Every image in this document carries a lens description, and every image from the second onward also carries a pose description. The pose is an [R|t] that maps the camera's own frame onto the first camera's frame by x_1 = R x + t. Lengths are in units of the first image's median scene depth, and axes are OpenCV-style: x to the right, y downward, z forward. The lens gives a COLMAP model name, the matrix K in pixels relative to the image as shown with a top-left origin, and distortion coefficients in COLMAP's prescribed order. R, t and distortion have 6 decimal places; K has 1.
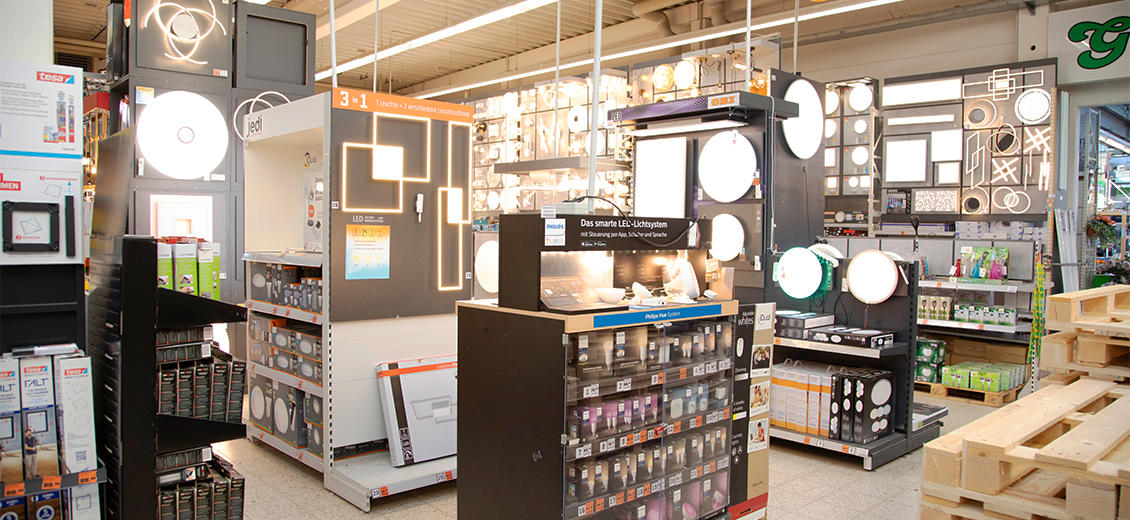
lens RADIAL K [[772.1, 0, 558.1], [0, 772.1, 266.1], [0, 0, 1]] dist [-0.118557, 0.061745]
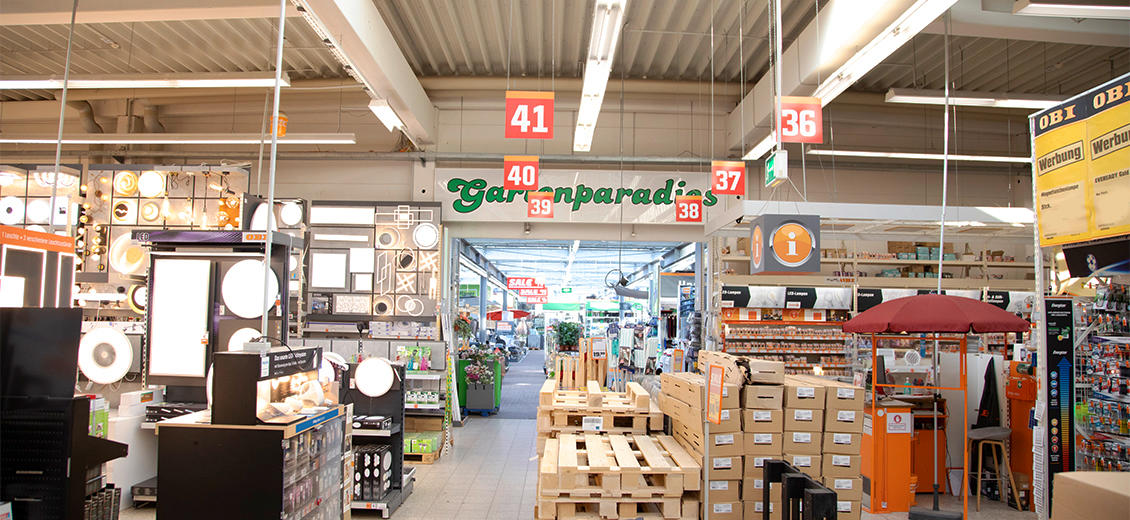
lens RADIAL K [[772.1, 0, 559.2], [0, 772.1, 263.8], [0, 0, 1]] dist [-0.118557, 0.061745]
pose [[0.672592, 0.050044, 0.738320, -0.225746], [0.028299, 0.995242, -0.093238, -0.029243], [-0.739473, 0.083605, 0.667975, -0.107833]]
